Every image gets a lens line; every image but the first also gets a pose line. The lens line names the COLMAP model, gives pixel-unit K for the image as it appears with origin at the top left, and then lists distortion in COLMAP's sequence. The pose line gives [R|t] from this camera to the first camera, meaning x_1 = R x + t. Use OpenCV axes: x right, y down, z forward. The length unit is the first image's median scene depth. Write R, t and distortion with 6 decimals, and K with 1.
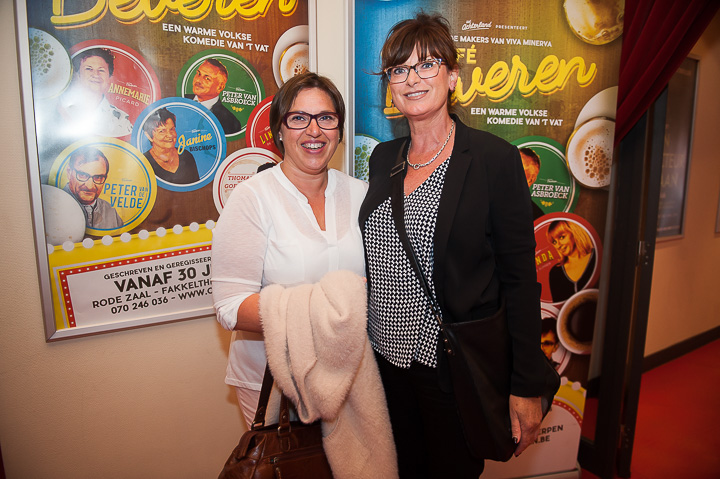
lens RADIAL K [[504.5, 0, 360.0], [0, 504.5, 239.5], [0, 0, 1]] dist [-0.048567, -0.002099]
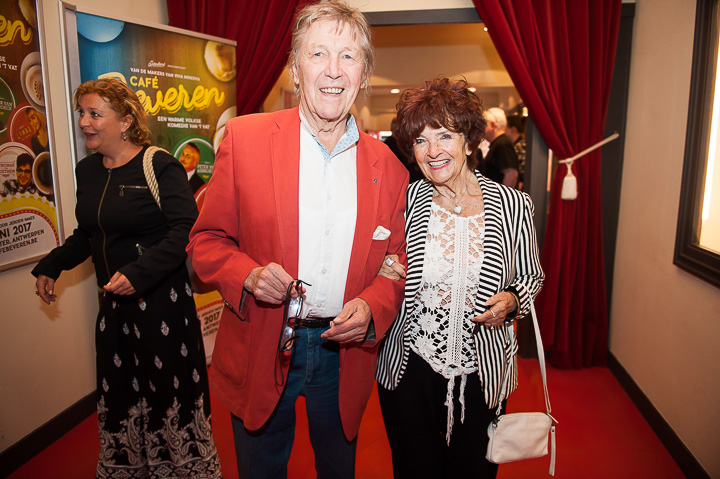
lens RADIAL K [[504.5, 0, 360.0], [0, 504.5, 239.5], [0, 0, 1]] dist [-0.048567, -0.002099]
pose [[0.680064, -0.128878, 0.721736, -0.524192], [0.118409, 0.990812, 0.065354, 0.089516], [-0.723528, 0.041015, 0.689076, -0.510854]]
